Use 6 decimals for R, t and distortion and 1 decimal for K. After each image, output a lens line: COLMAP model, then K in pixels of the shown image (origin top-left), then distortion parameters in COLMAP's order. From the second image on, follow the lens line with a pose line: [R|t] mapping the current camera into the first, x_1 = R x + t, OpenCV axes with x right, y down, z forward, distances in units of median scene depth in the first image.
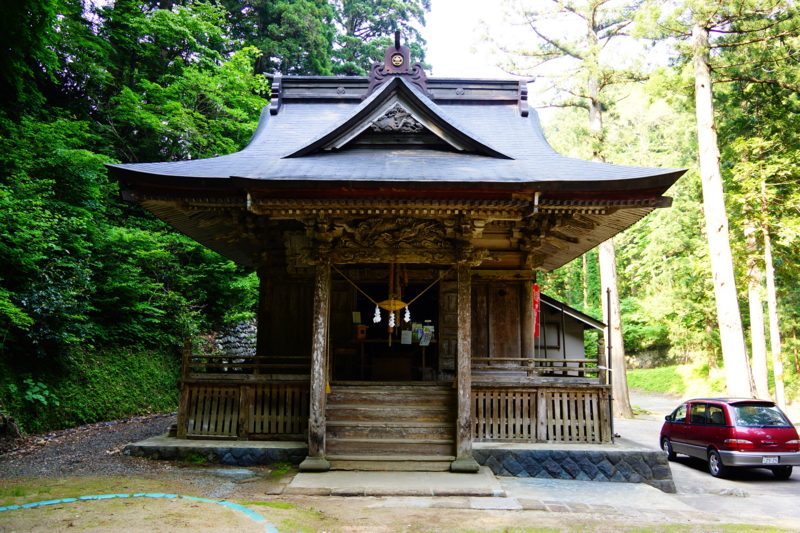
lens RADIAL K [[588.2, 0, 401.3], [0, 588.2, 272.4], [0, 0, 1]] dist [-0.039313, 0.025579]
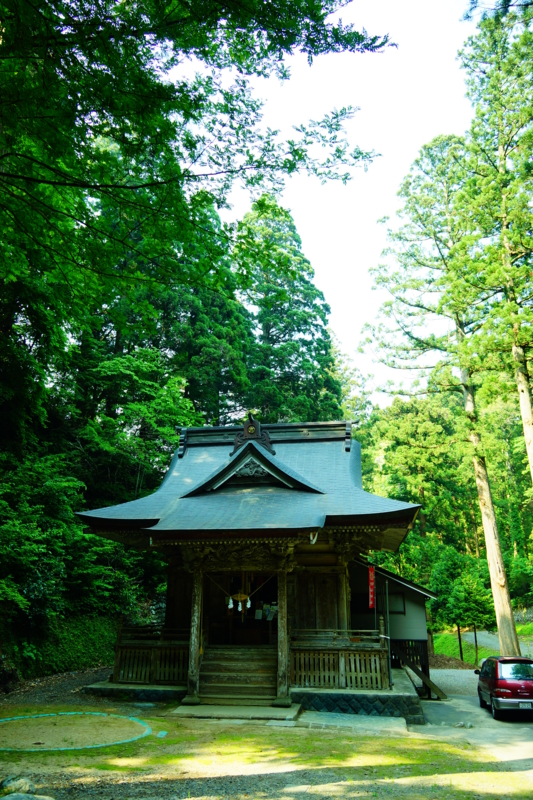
lens RADIAL K [[588.2, 0, 267.8], [0, 588.2, 395.0], [0, 0, 1]] dist [-0.039313, 0.025579]
pose [[0.988167, -0.059291, -0.141459, 0.303171], [0.030615, 0.979950, -0.196875, -0.159881], [0.150296, 0.190215, 0.970170, -0.626869]]
